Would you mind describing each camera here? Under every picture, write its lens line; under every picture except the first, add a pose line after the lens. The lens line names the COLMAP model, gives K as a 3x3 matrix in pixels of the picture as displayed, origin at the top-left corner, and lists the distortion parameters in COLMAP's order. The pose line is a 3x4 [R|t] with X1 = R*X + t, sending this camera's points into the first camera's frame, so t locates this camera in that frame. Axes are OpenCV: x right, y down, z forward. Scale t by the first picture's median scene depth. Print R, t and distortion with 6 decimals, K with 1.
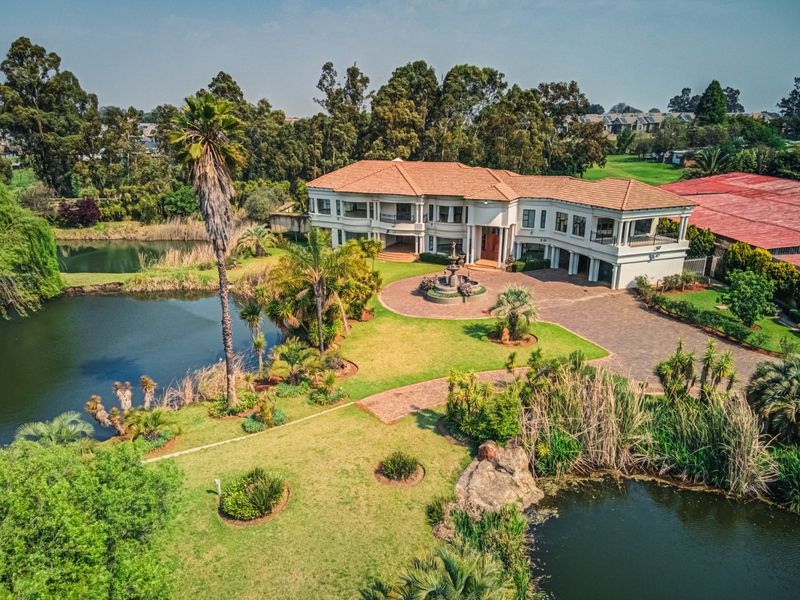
lens RADIAL K [[563.8, 0, 396.2], [0, 563.8, 305.3], [0, 0, 1]] dist [0.242880, -0.283354]
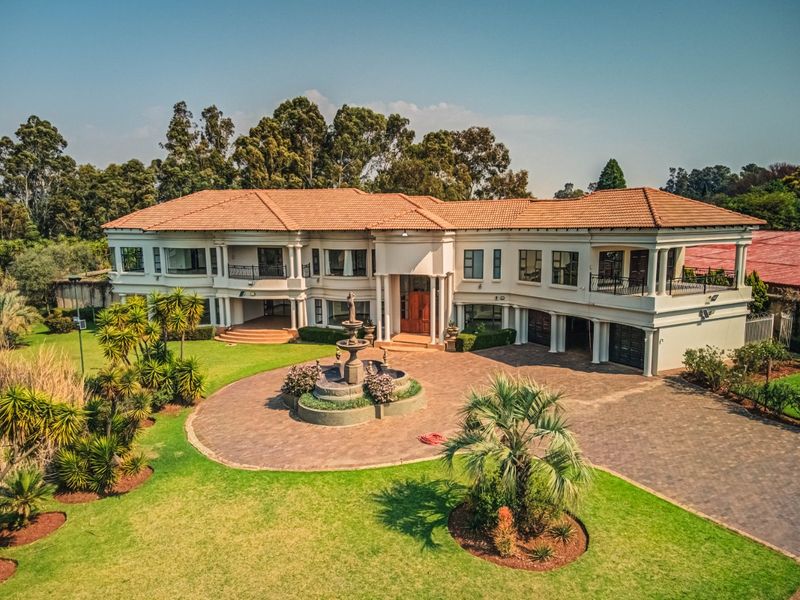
lens RADIAL K [[563.8, 0, 396.2], [0, 563.8, 305.3], [0, 0, 1]] dist [0.242880, -0.283354]
pose [[0.986434, -0.031895, 0.161030, 0.050830], [0.057245, 0.986202, -0.155333, -0.018530], [-0.153854, 0.162444, 0.974649, 0.430933]]
